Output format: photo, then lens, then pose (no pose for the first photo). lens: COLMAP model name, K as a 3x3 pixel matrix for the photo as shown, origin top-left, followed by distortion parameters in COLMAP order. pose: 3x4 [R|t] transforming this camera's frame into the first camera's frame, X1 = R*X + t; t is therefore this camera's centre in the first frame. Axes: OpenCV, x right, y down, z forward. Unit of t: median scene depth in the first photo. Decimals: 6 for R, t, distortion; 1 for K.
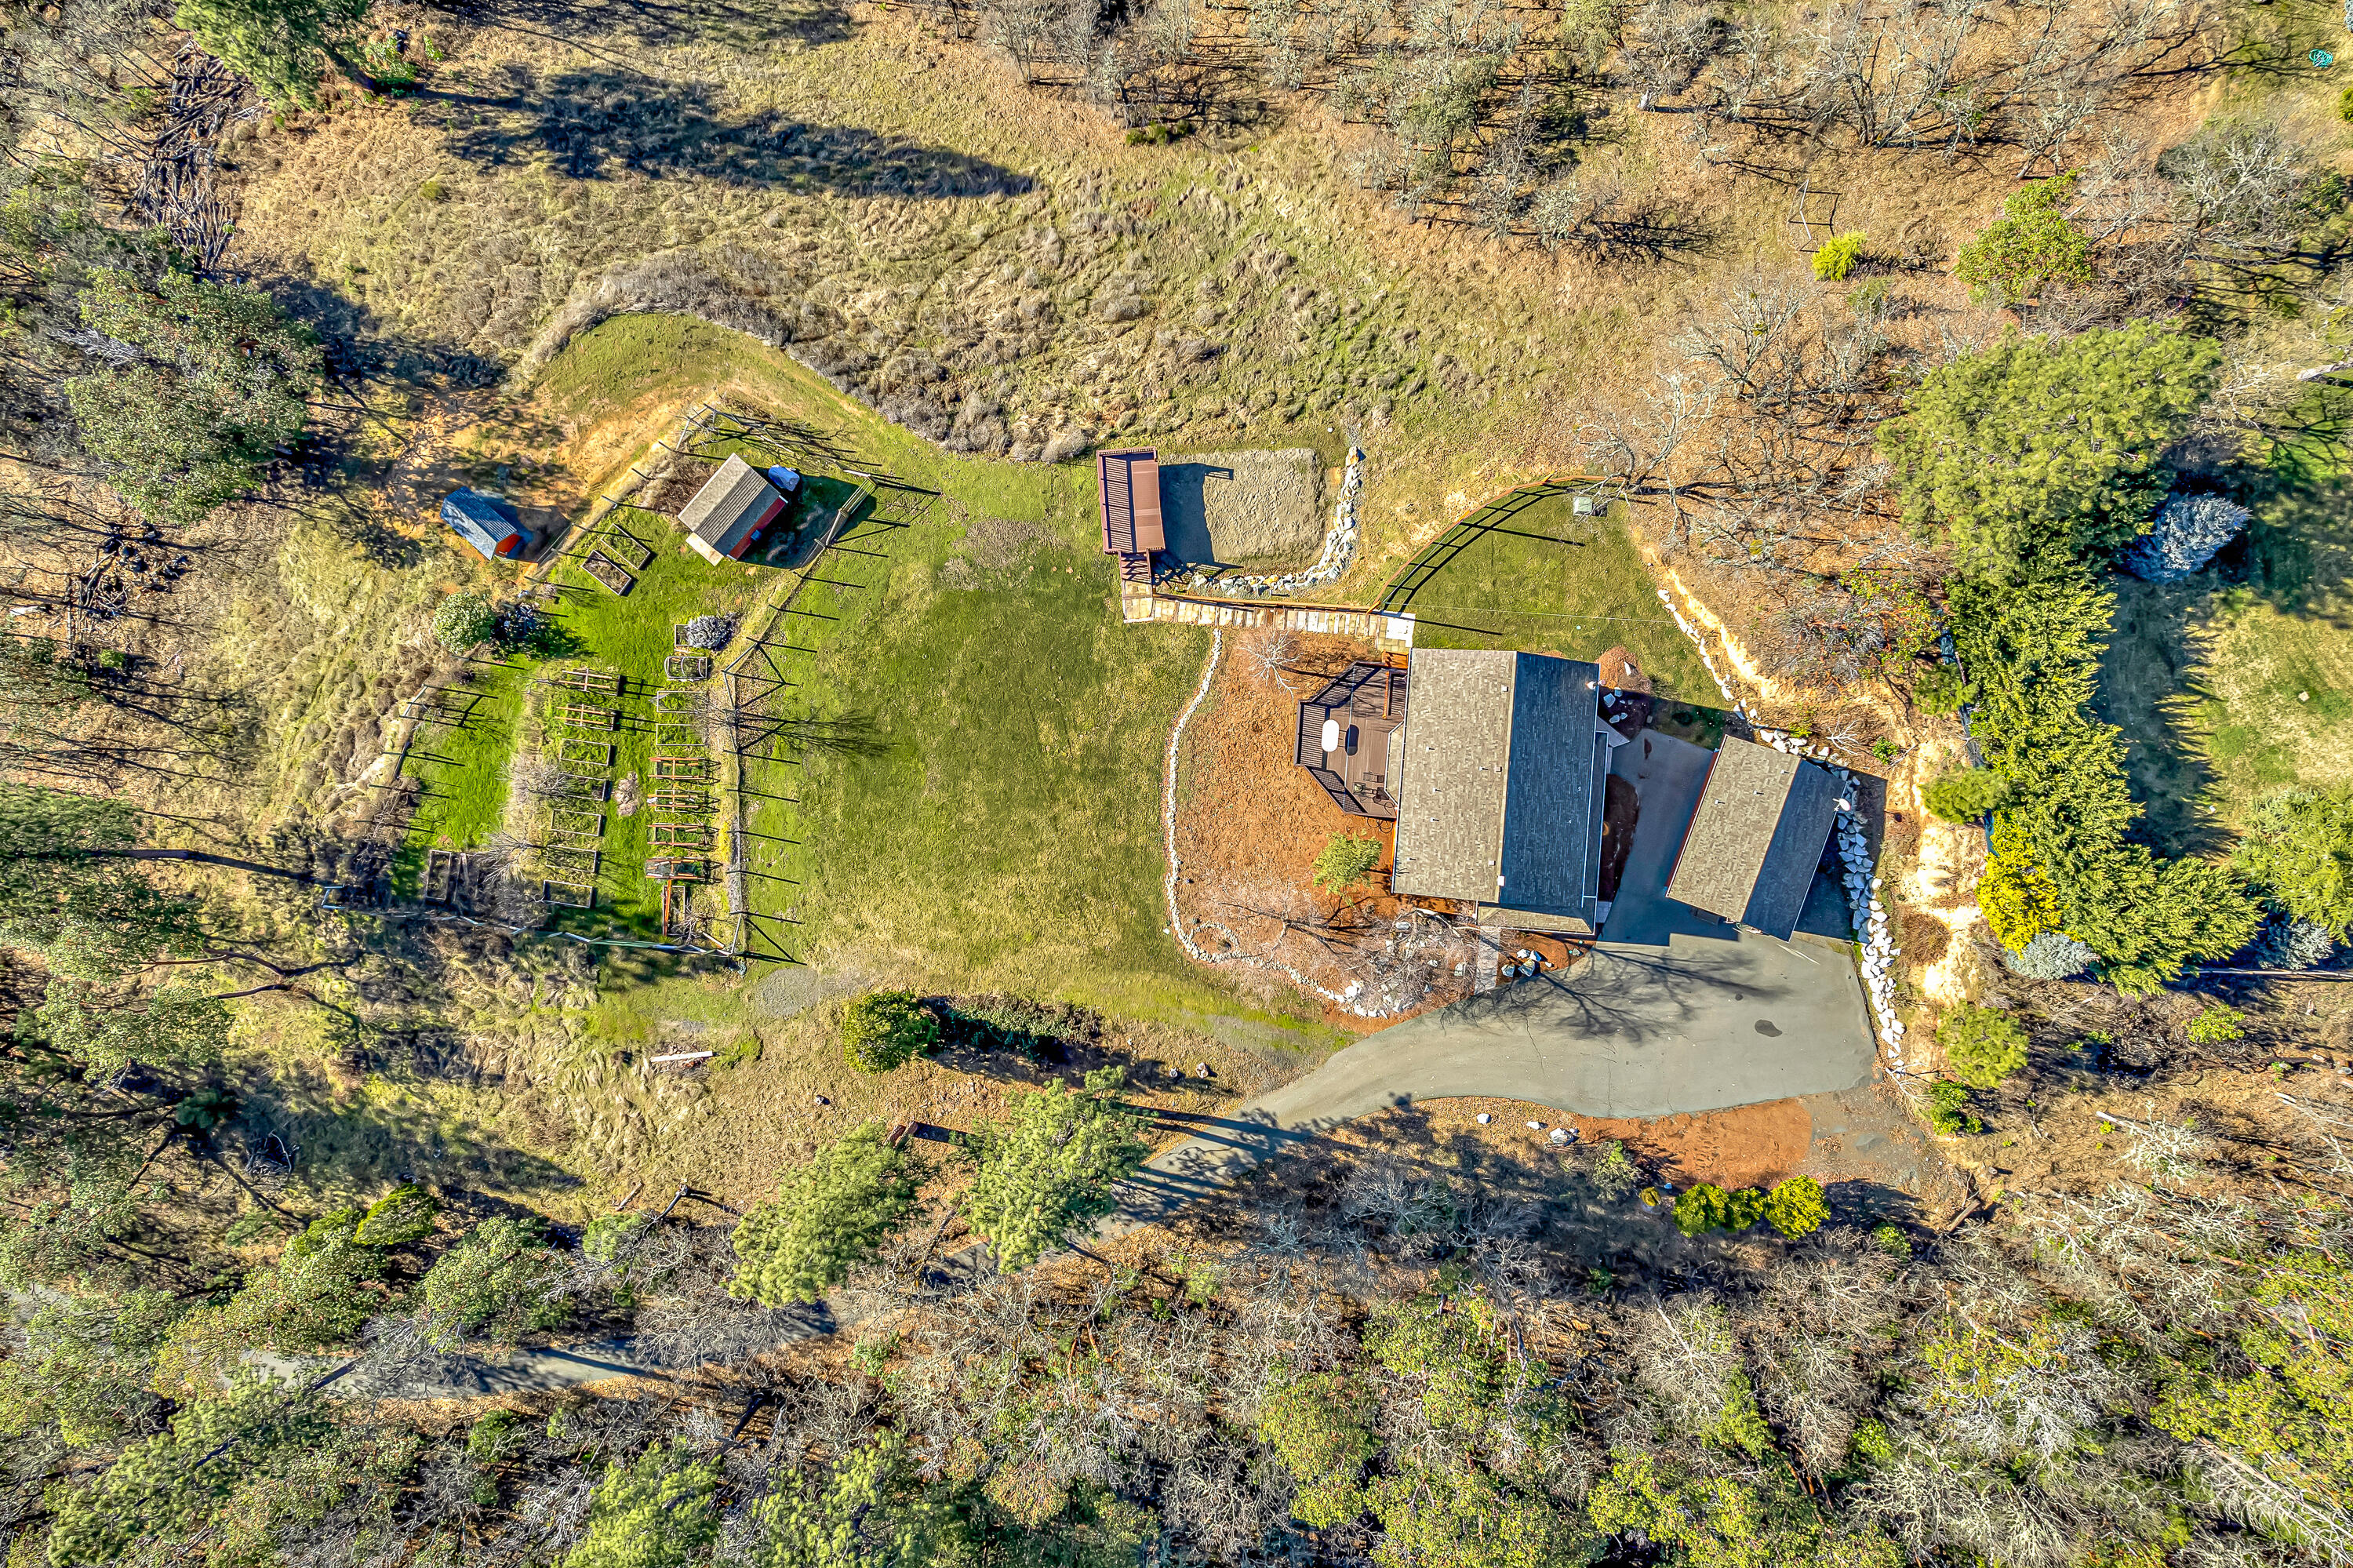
lens RADIAL K [[1541.8, 0, 1176.5], [0, 1541.8, 784.0], [0, 0, 1]] dist [-0.068340, 0.057207]
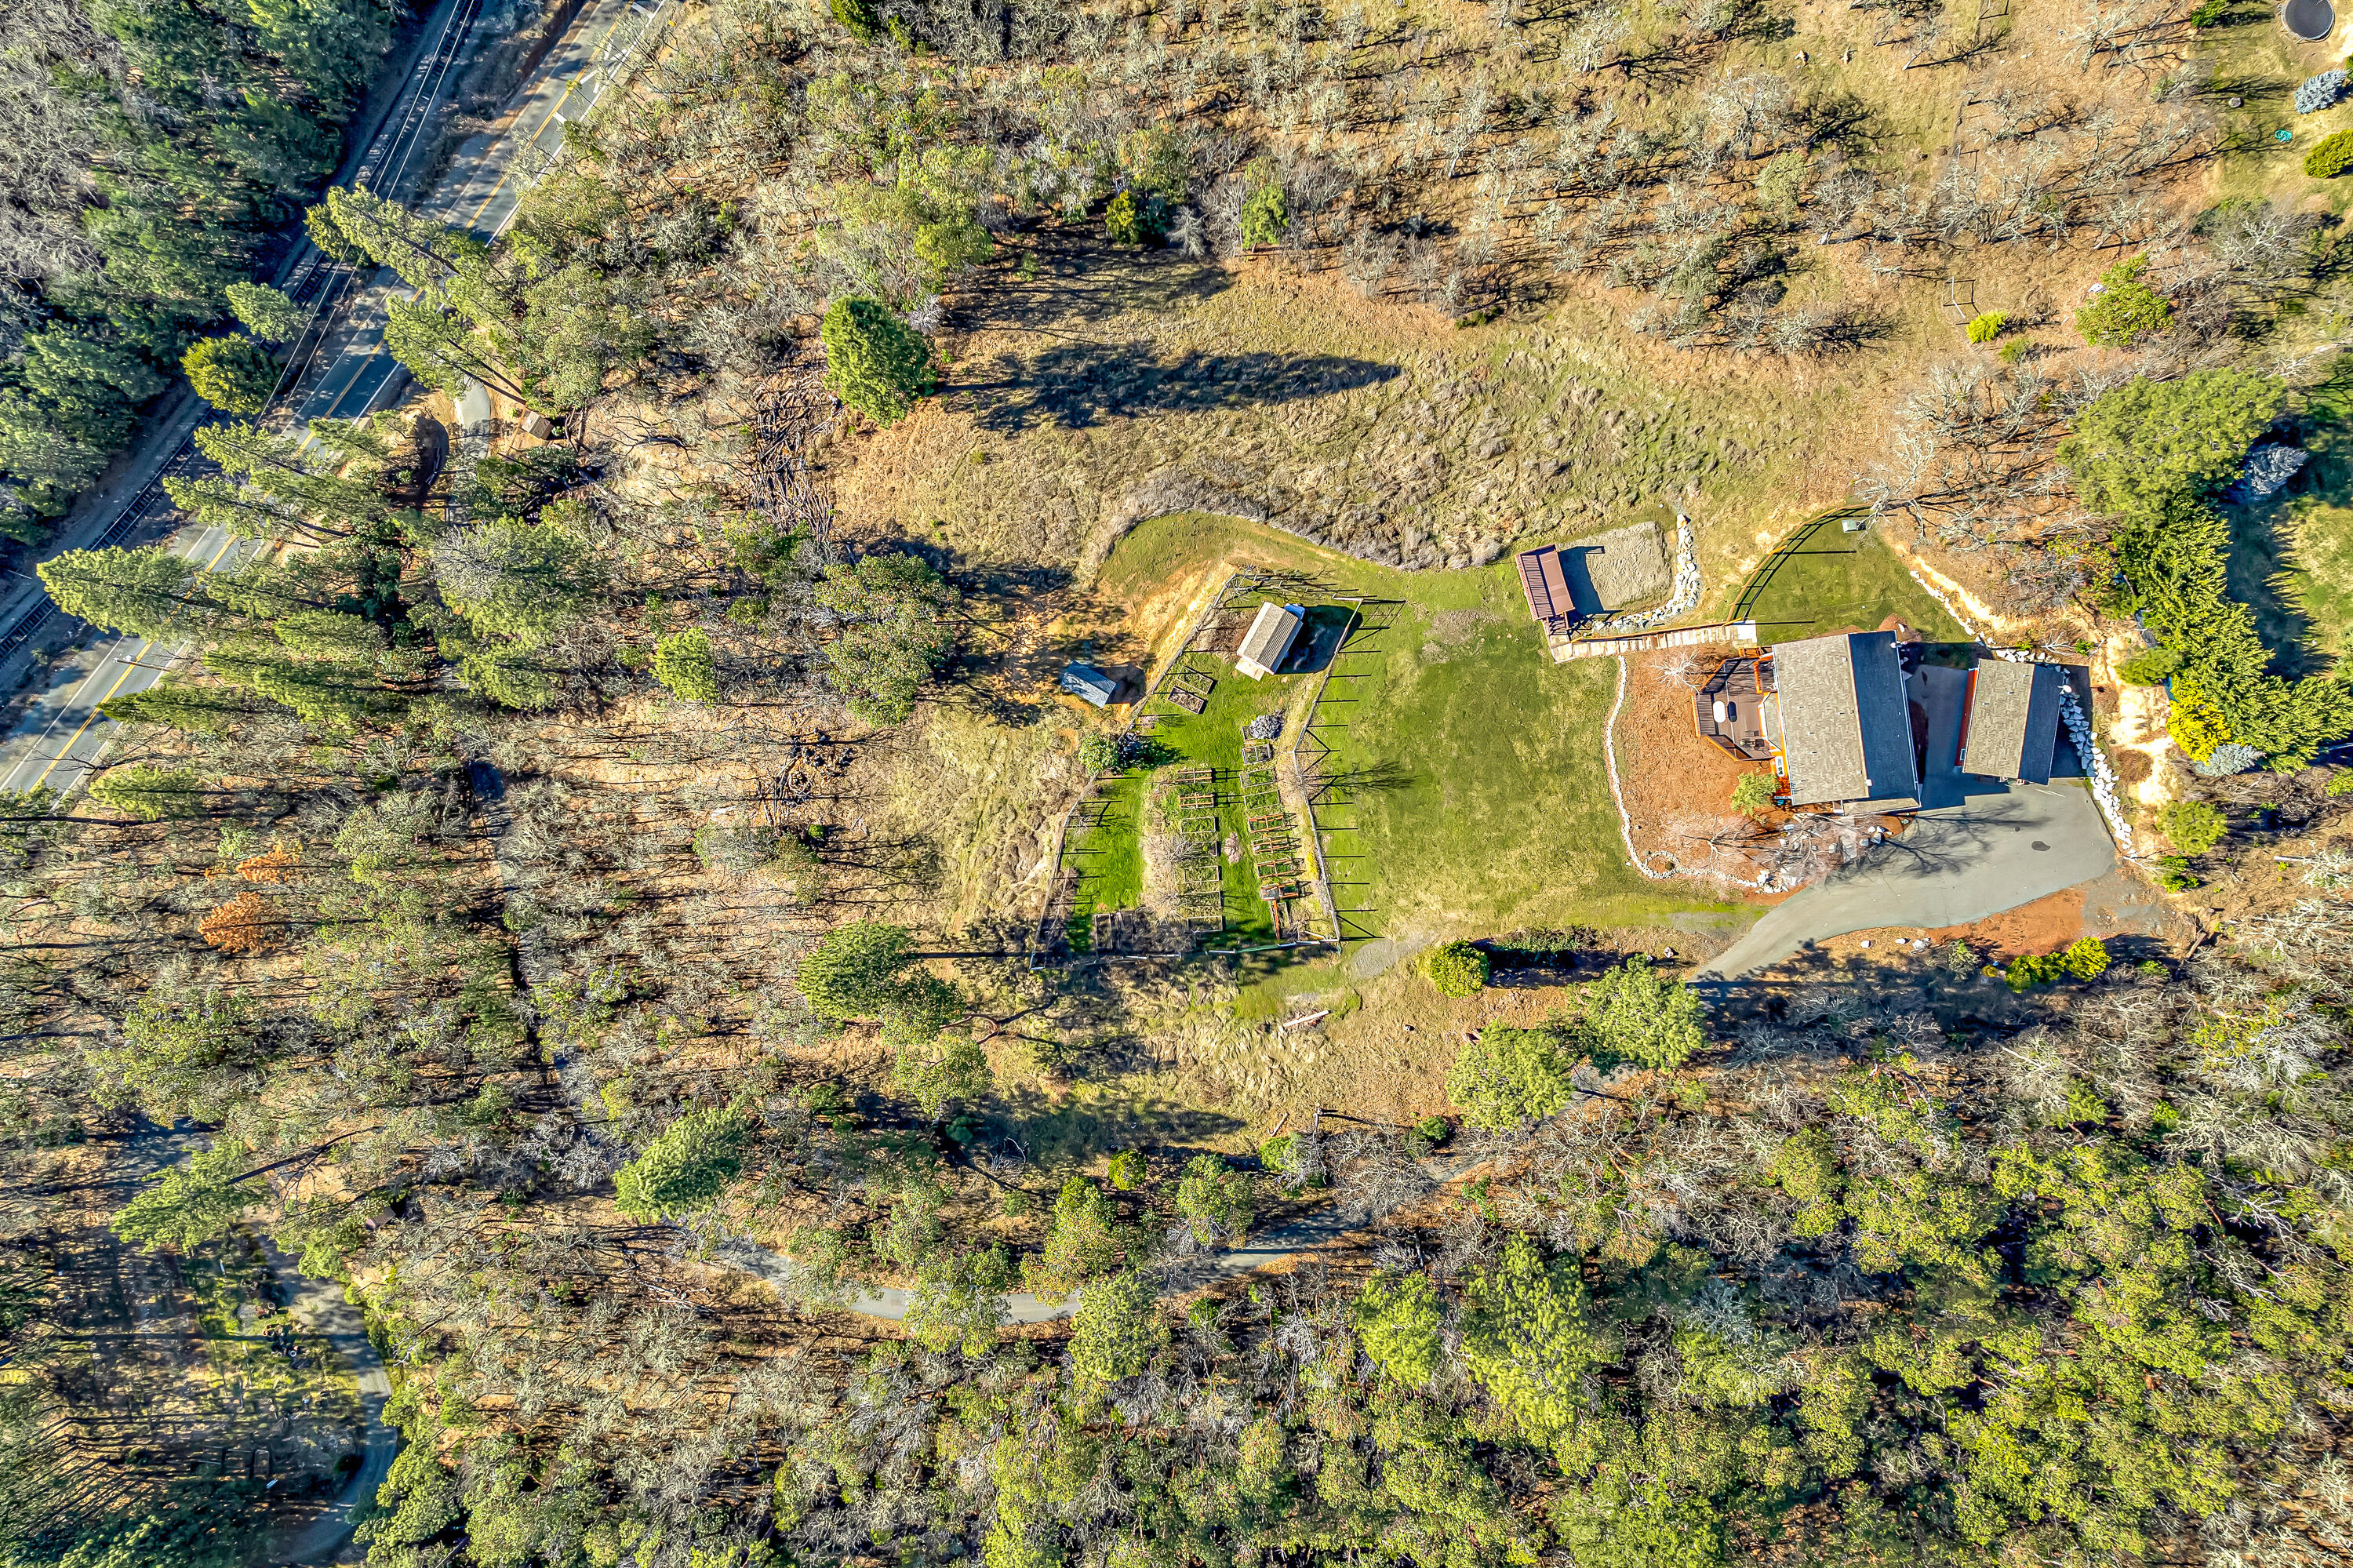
lens RADIAL K [[1541.8, 0, 1176.5], [0, 1541.8, 784.0], [0, 0, 1]] dist [-0.068340, 0.057207]
pose [[0.979753, -0.200080, -0.007262, -0.388688], [0.200077, 0.979779, -0.001165, -0.061656], [0.007348, -0.000311, 0.999973, -0.451110]]
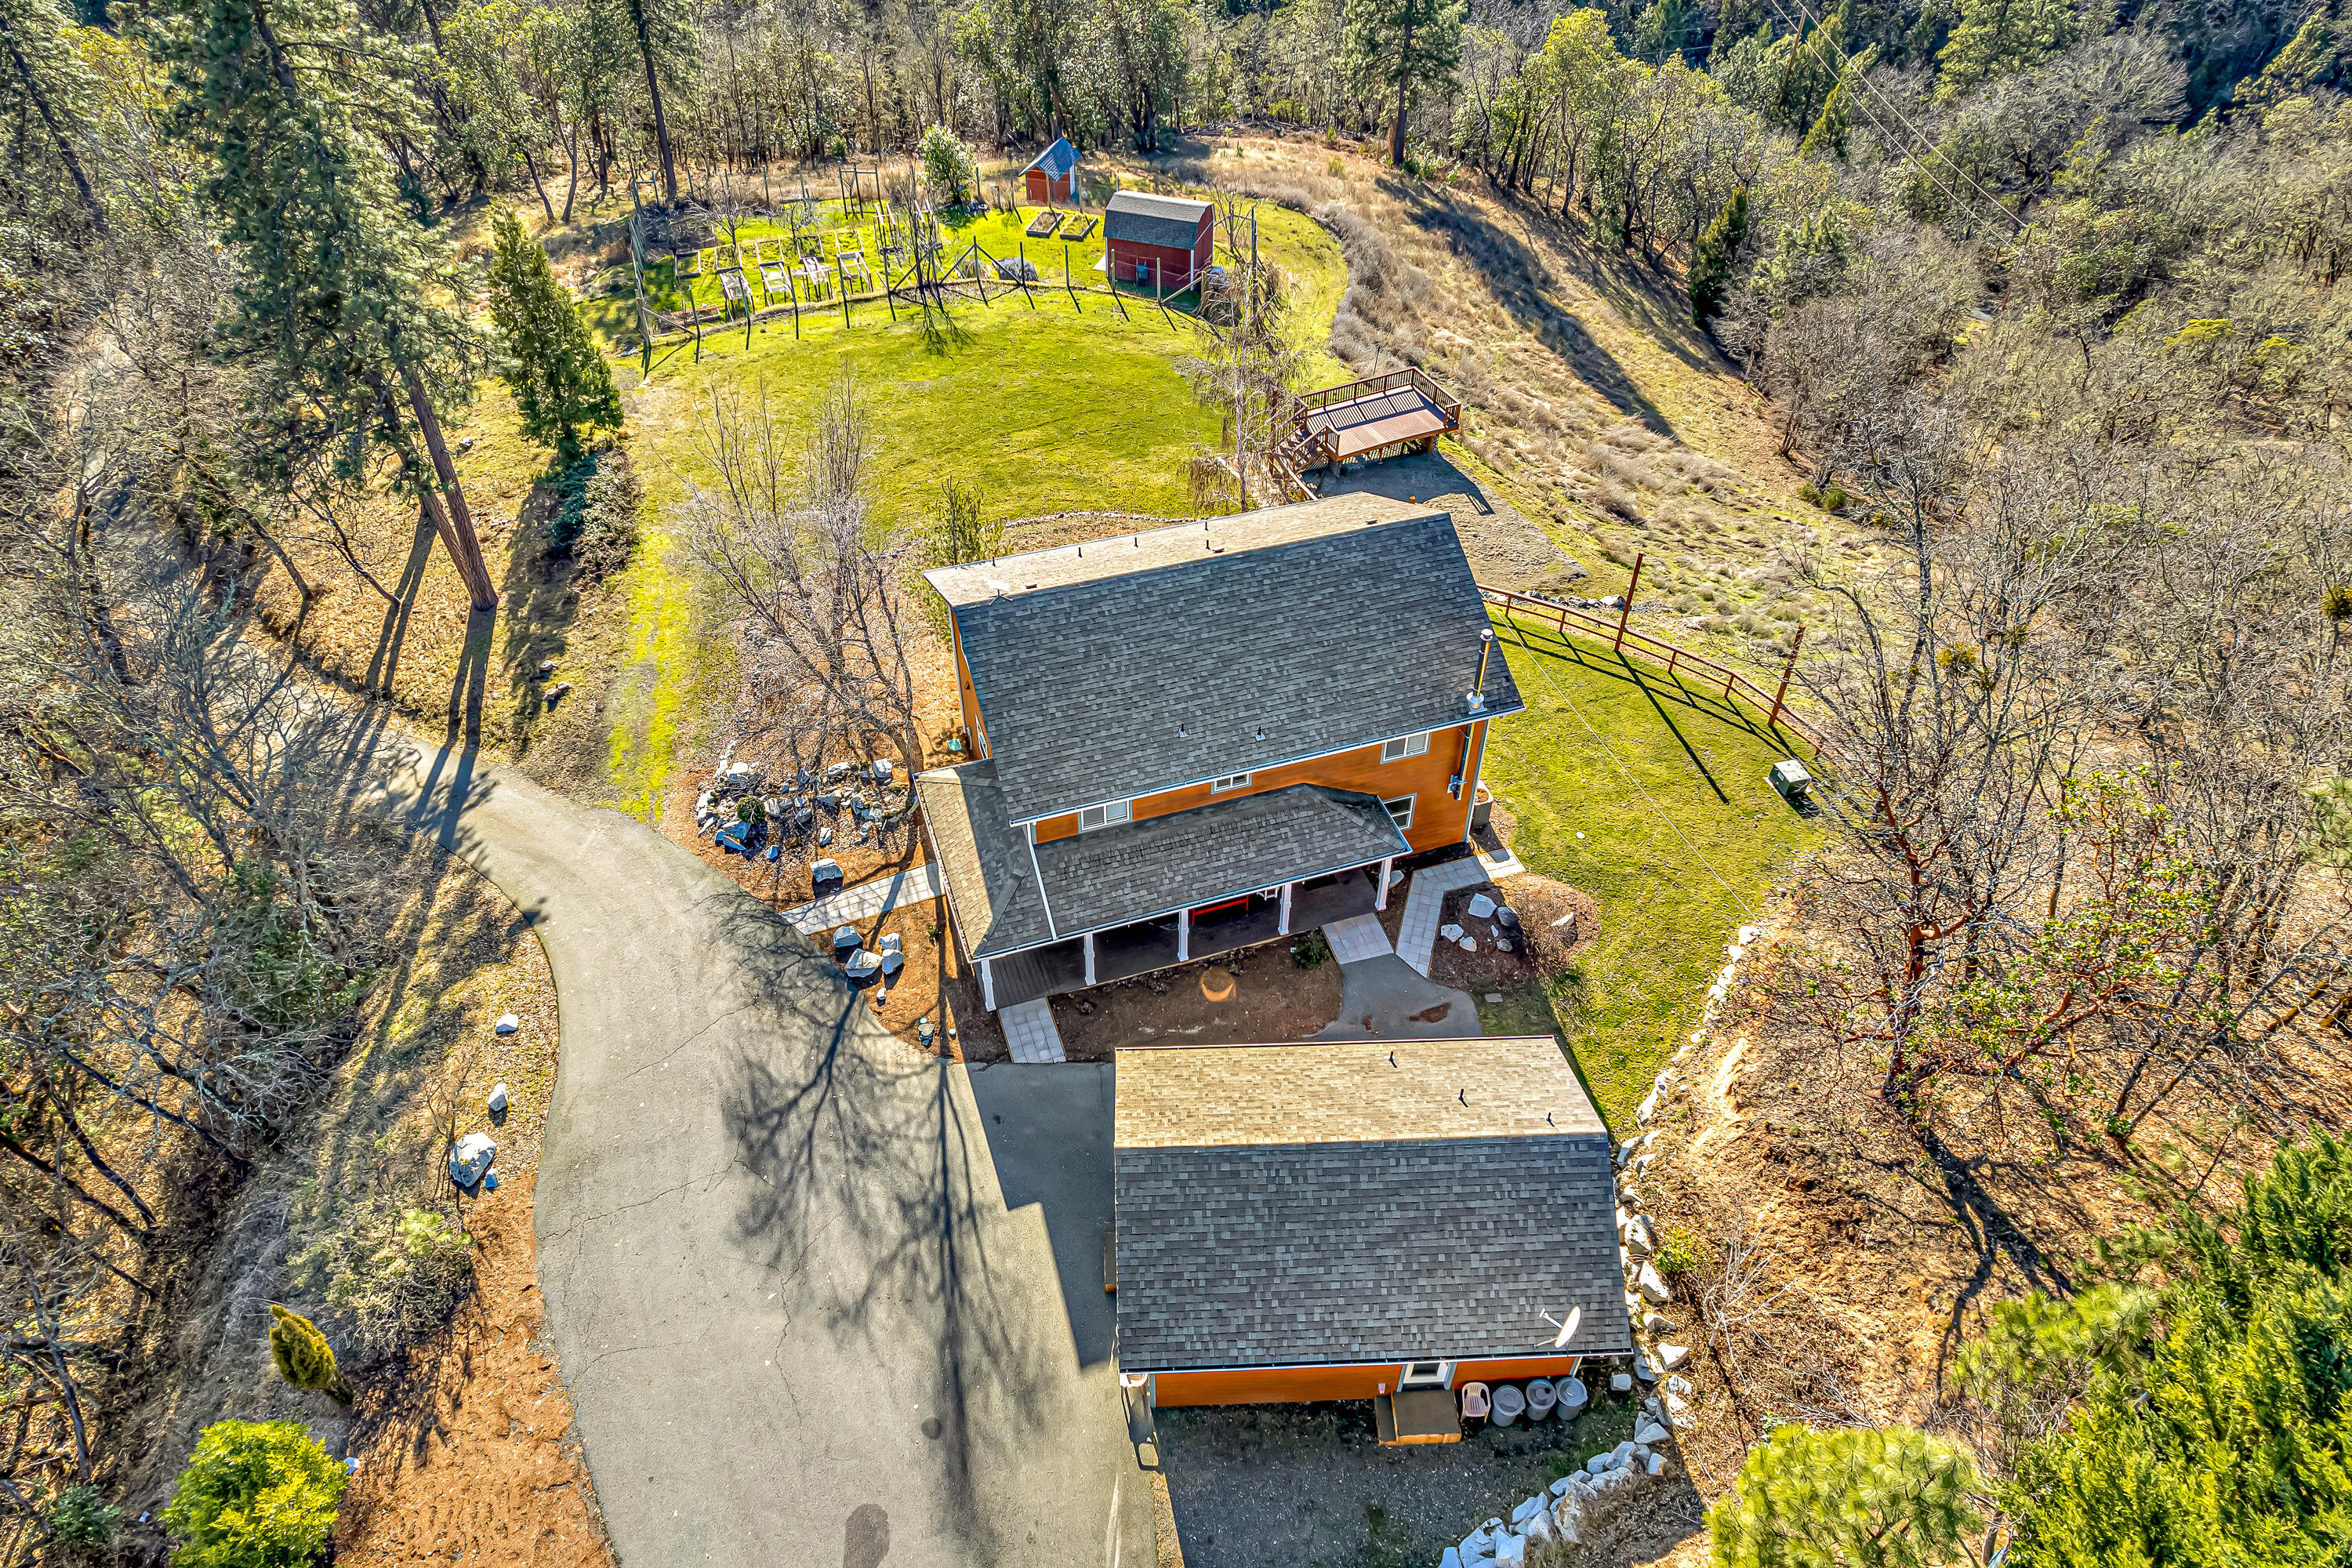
lens RADIAL K [[1541.1, 0, 1176.0], [0, 1541.1, 784.0], [0, 0, 1]] dist [-0.068340, 0.057207]
pose [[0.384297, 0.628324, -0.676406, 0.496700], [-0.923205, 0.263797, -0.279470, 0.136915], [0.002836, 0.731860, 0.681449, 0.618544]]
